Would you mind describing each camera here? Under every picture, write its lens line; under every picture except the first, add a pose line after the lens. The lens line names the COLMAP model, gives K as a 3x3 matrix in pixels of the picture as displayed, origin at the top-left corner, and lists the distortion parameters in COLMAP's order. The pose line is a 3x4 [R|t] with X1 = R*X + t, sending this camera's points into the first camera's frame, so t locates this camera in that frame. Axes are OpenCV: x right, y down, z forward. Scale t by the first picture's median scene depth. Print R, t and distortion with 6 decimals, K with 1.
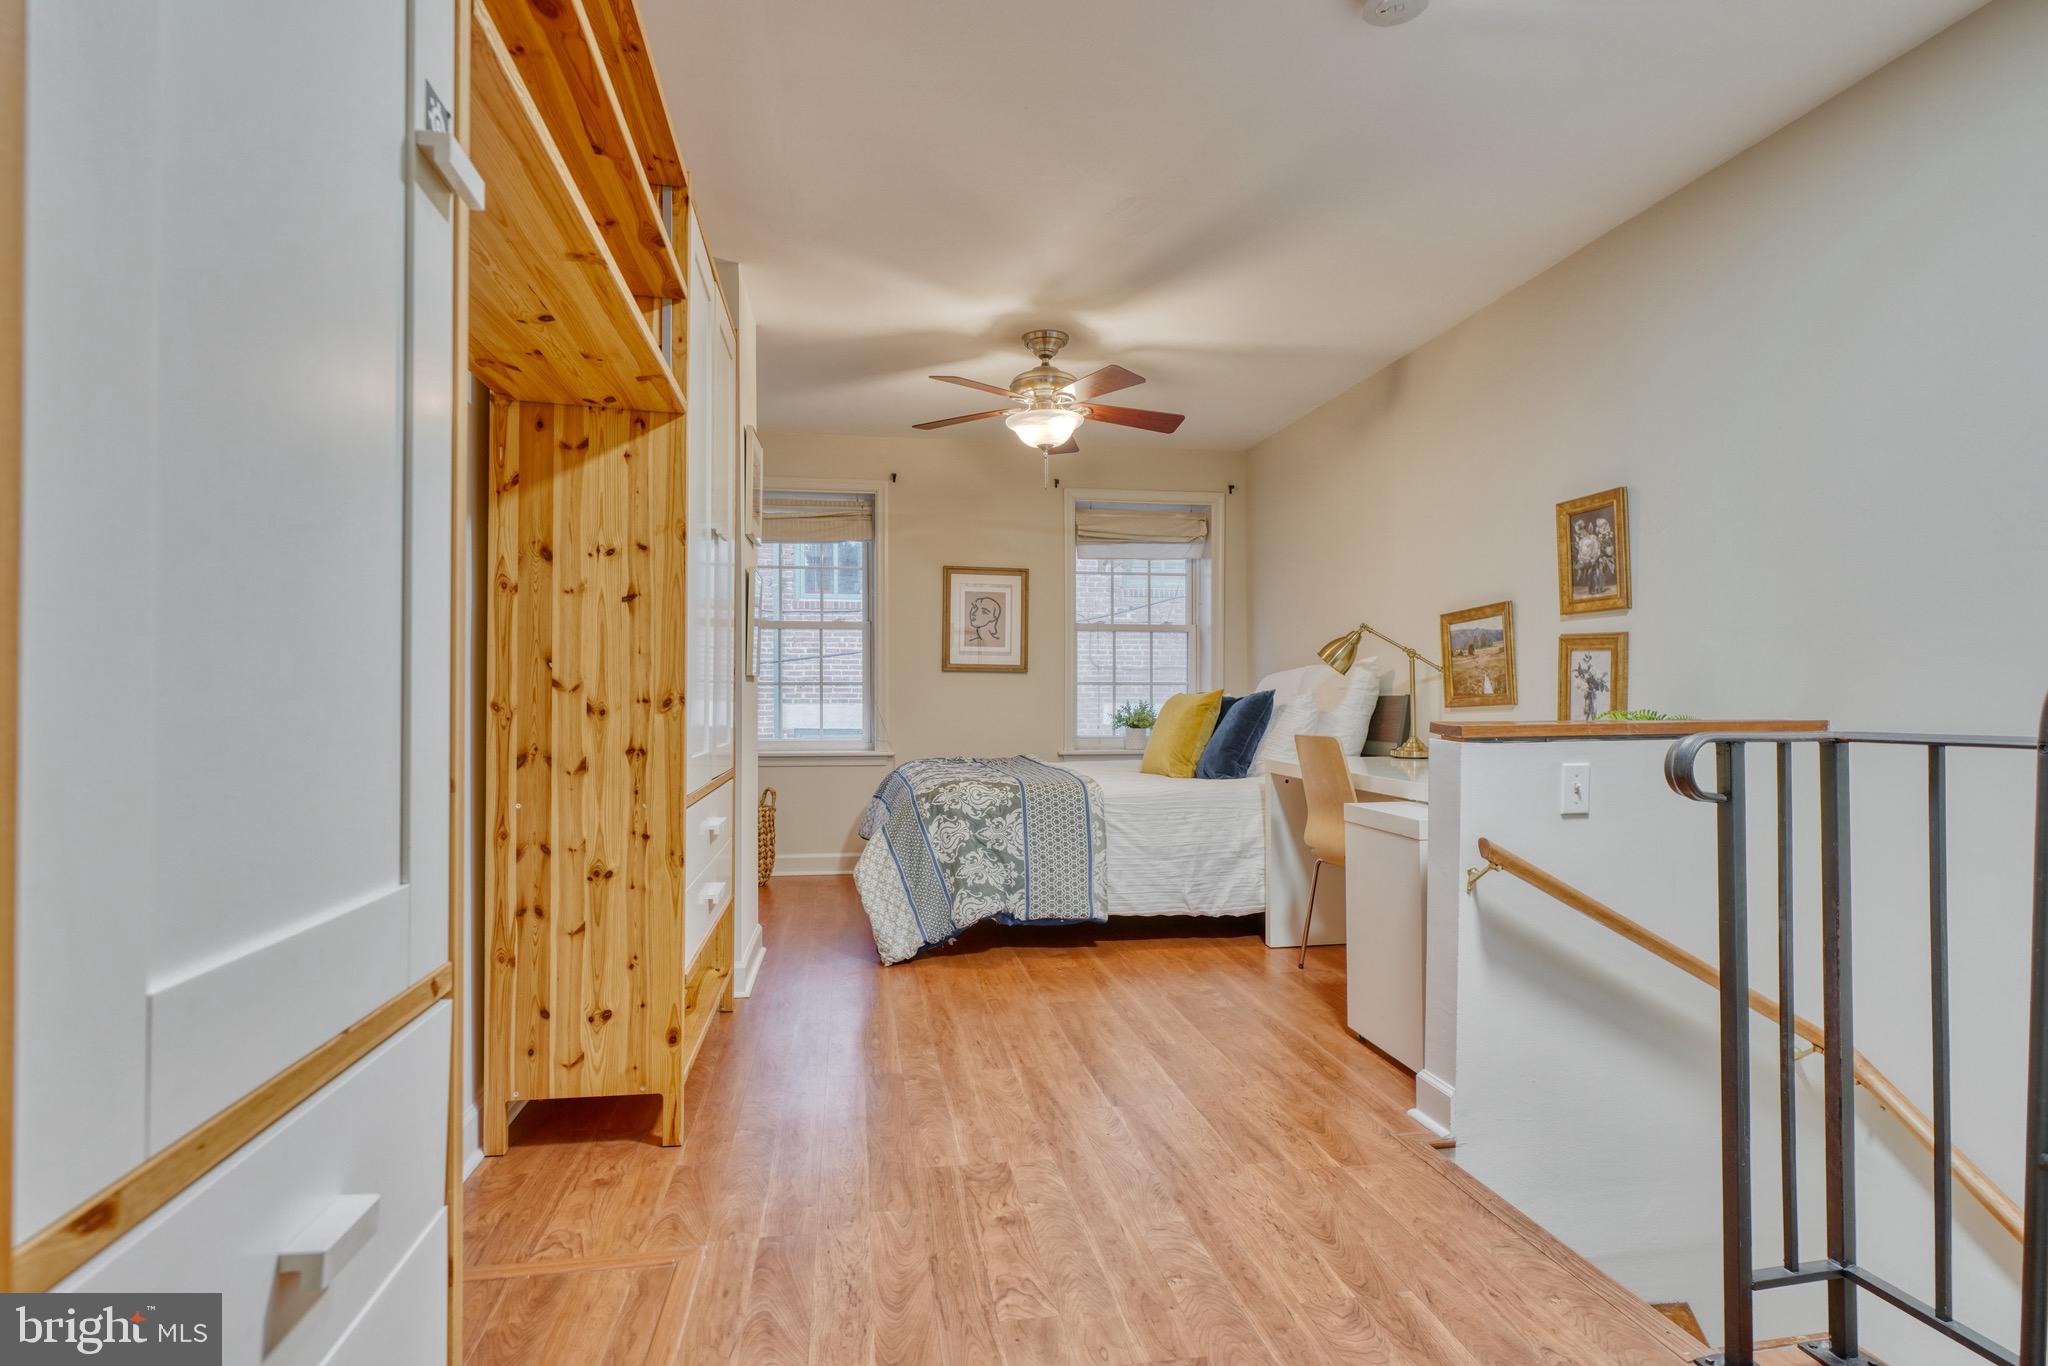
lens RADIAL K [[1021.5, 0, 1028.8], [0, 1021.5, 706.2], [0, 0, 1]] dist [-0.004738, -0.000283]
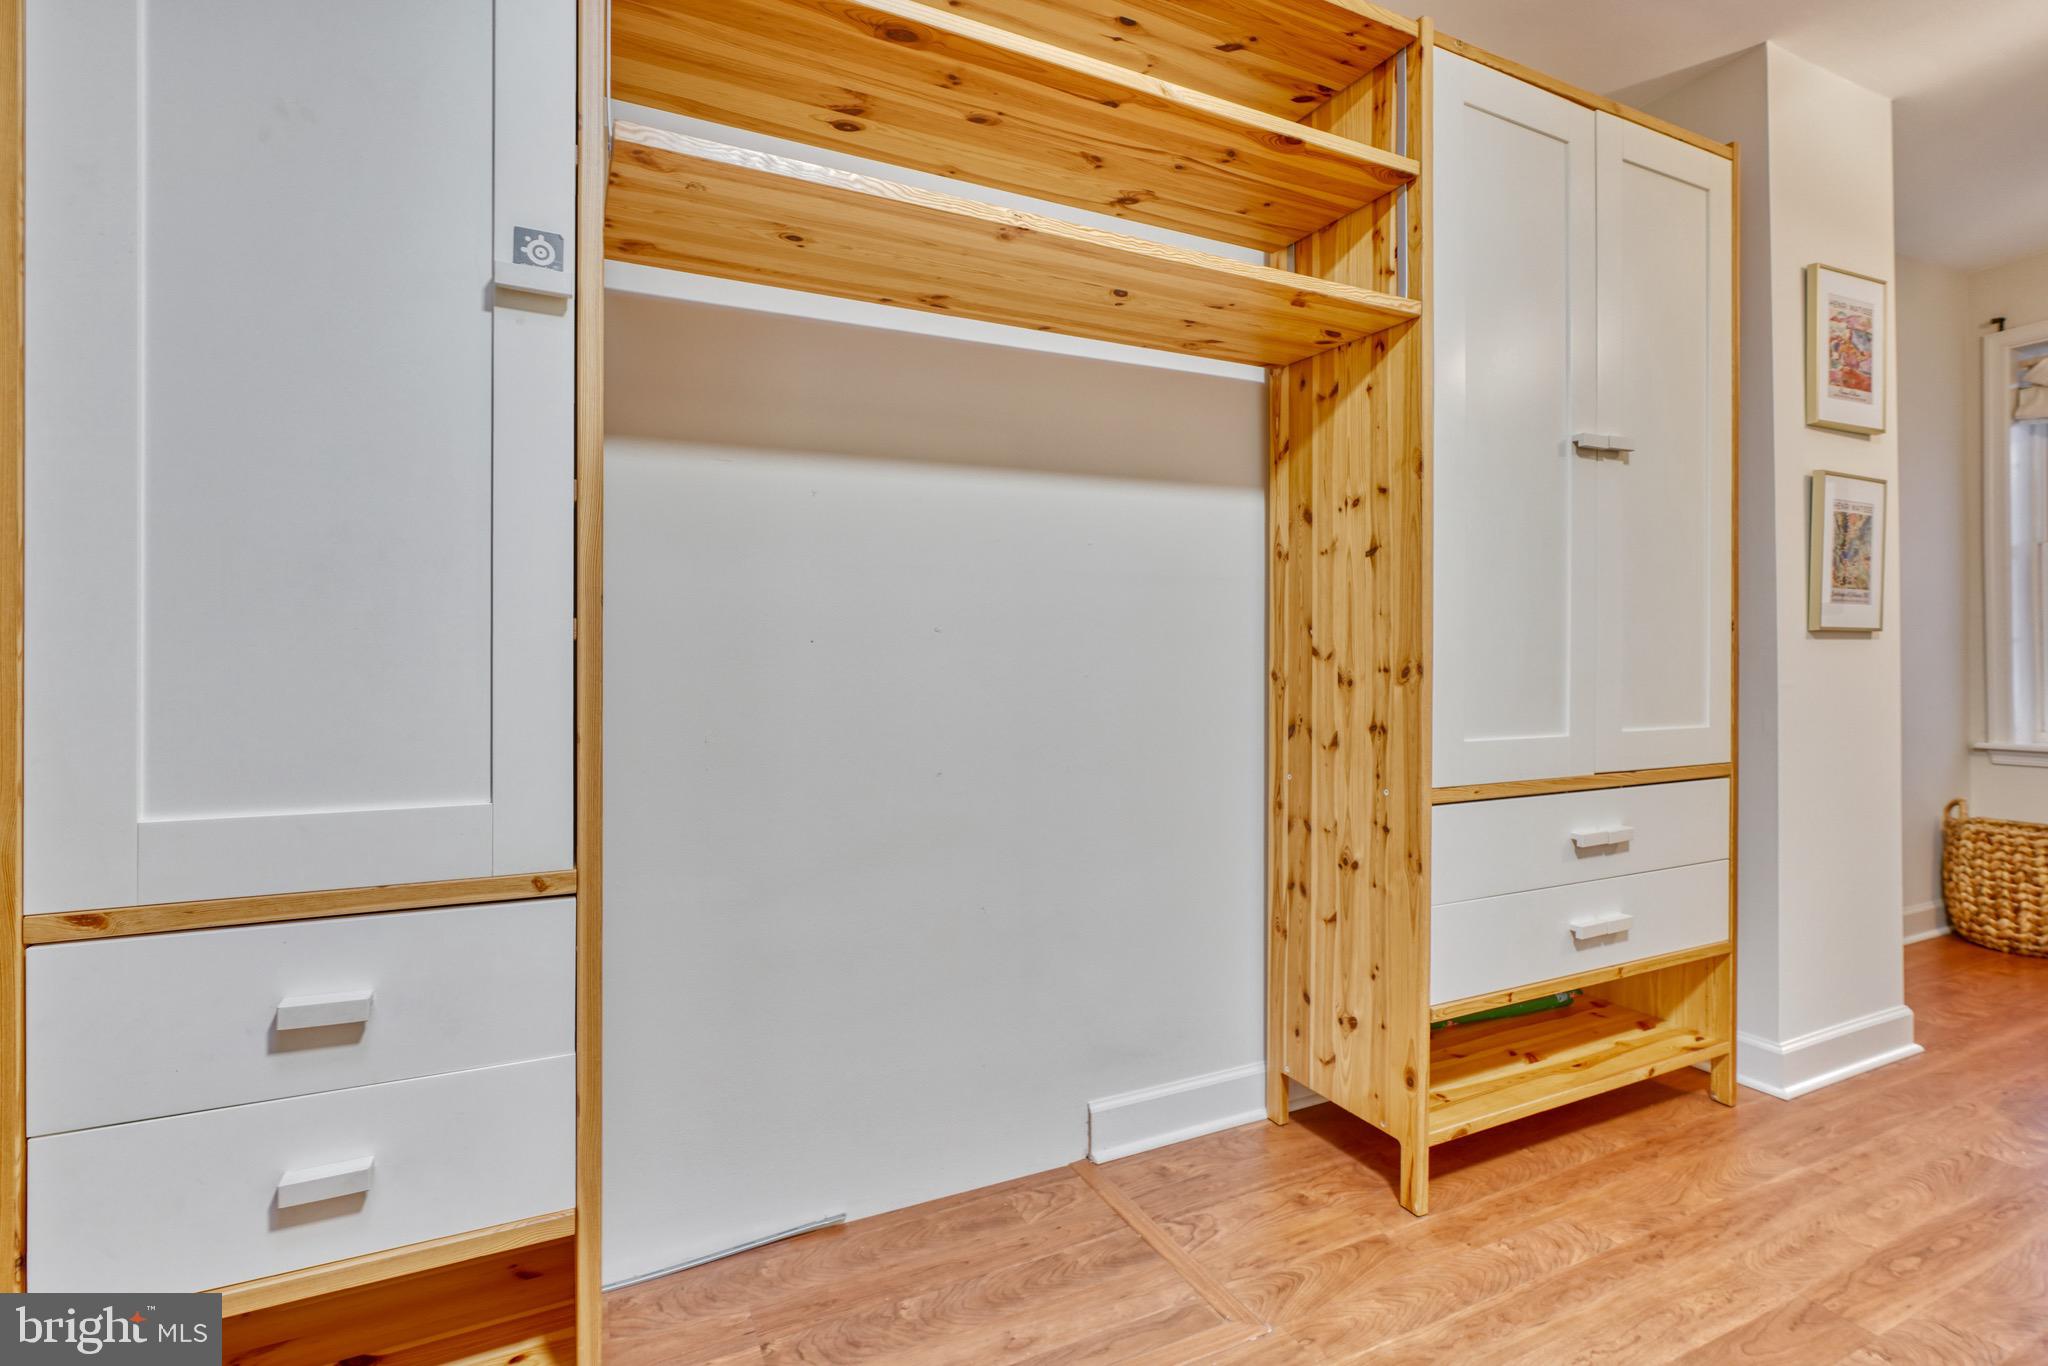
lens RADIAL K [[941.5, 0, 985.0], [0, 941.5, 667.1], [0, 0, 1]] dist [-0.010213, 0.001627]
pose [[0.250029, -0.003317, -0.968233, 0.218855], [-0.000772, 0.999993, -0.003625, -0.003281], [0.968238, 0.001654, 0.250025, 0.351405]]
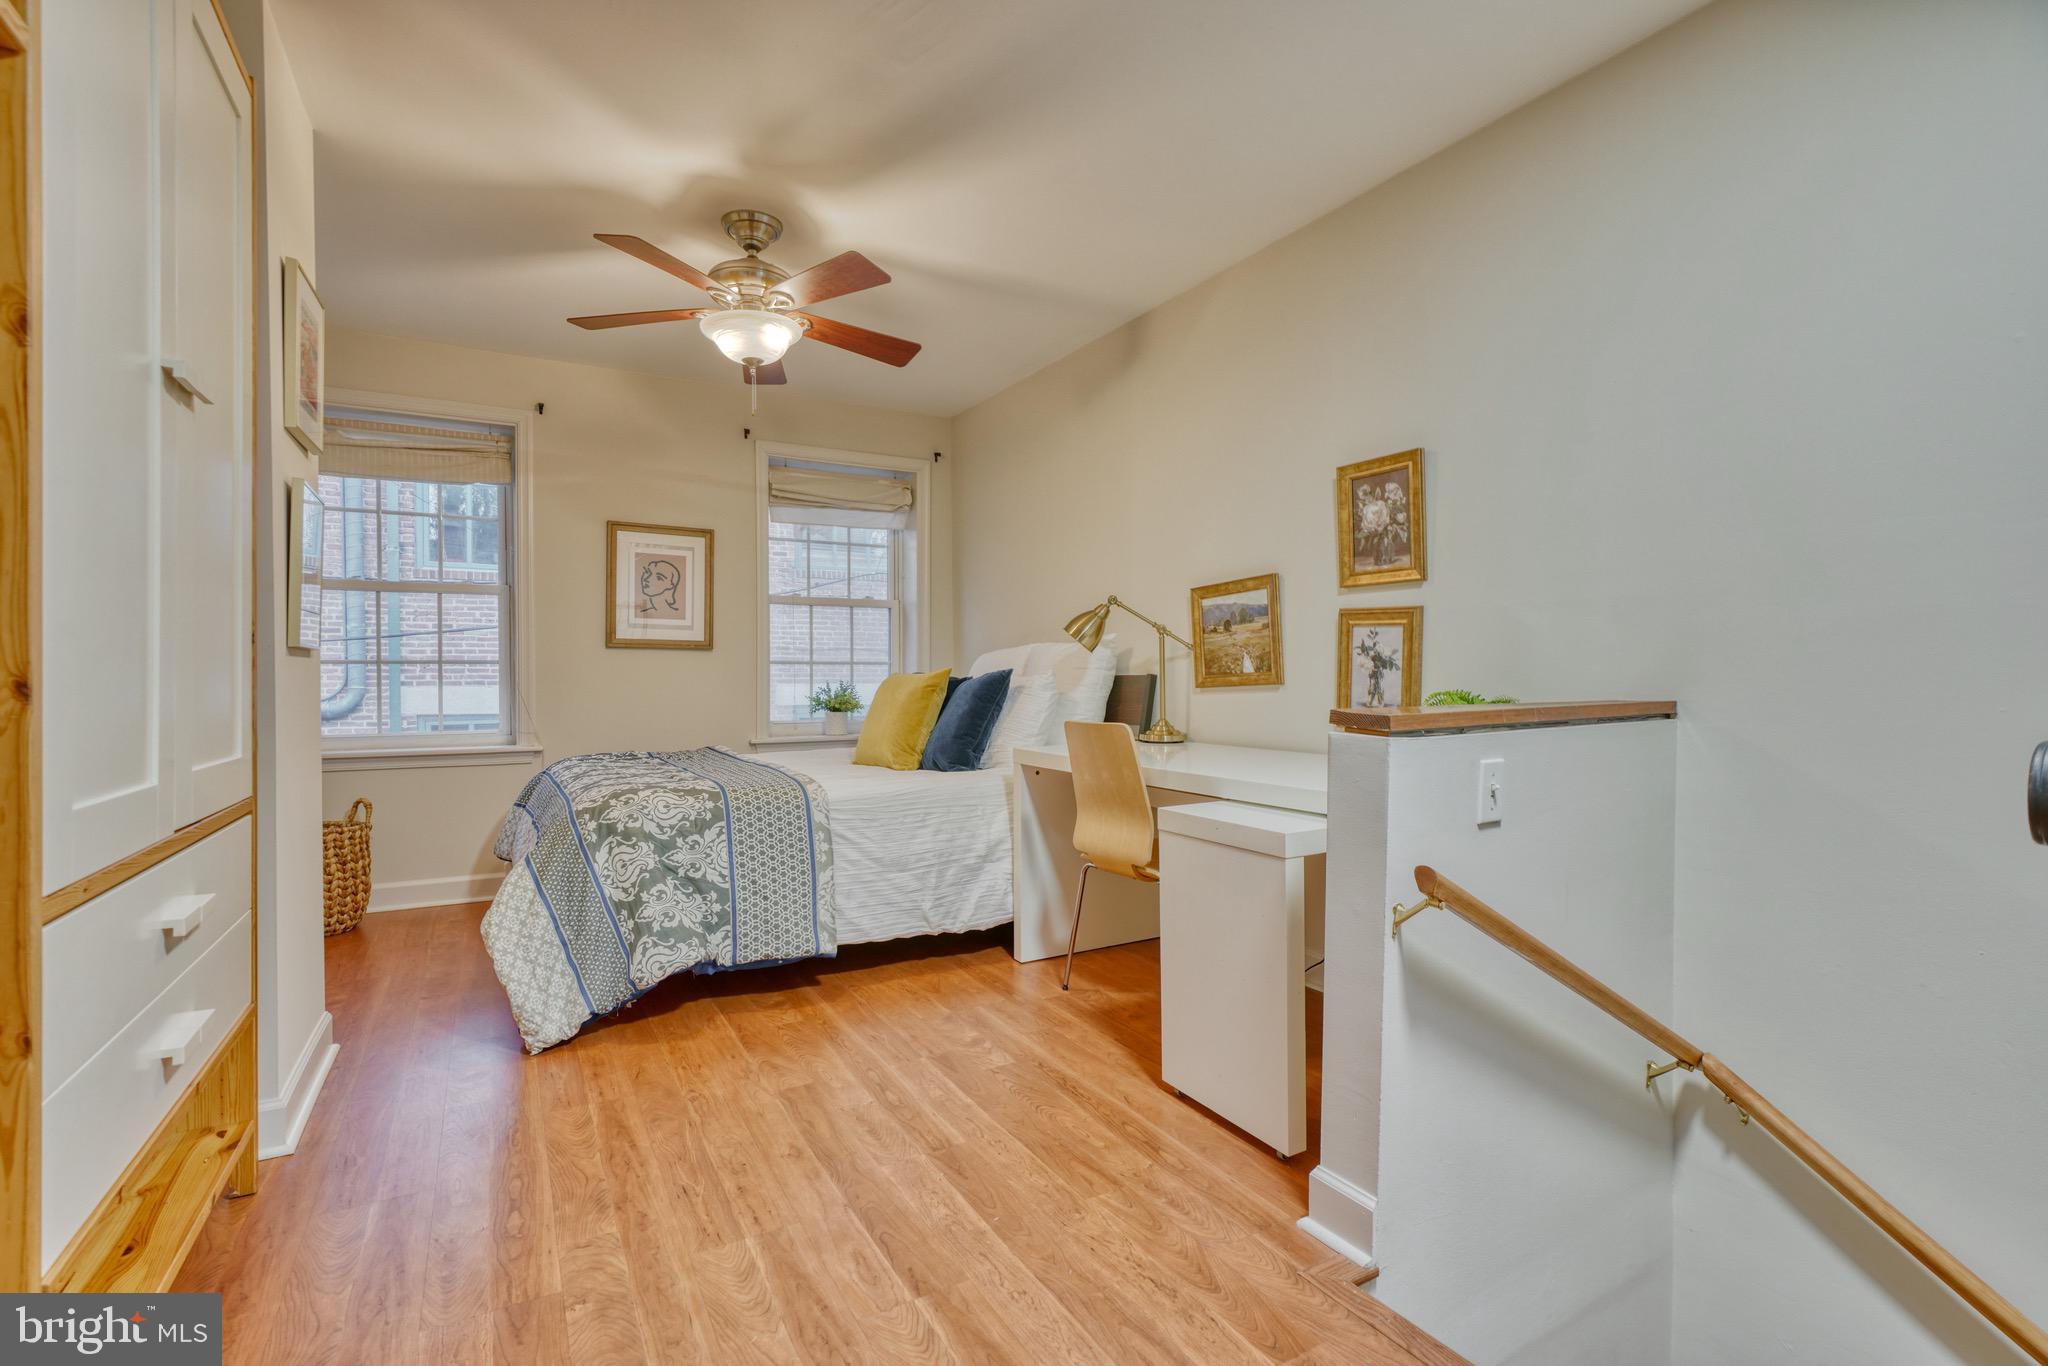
lens RADIAL K [[917.5, 0, 1010.3], [0, 917.5, 686.2], [0, 0, 1]] dist [-0.008549, 0.001209]
pose [[0.942439, -0.007121, 0.334304, -0.044587], [0.006685, 0.999975, 0.002455, -0.004307], [-0.334313, -0.000079, 0.942462, 0.344065]]
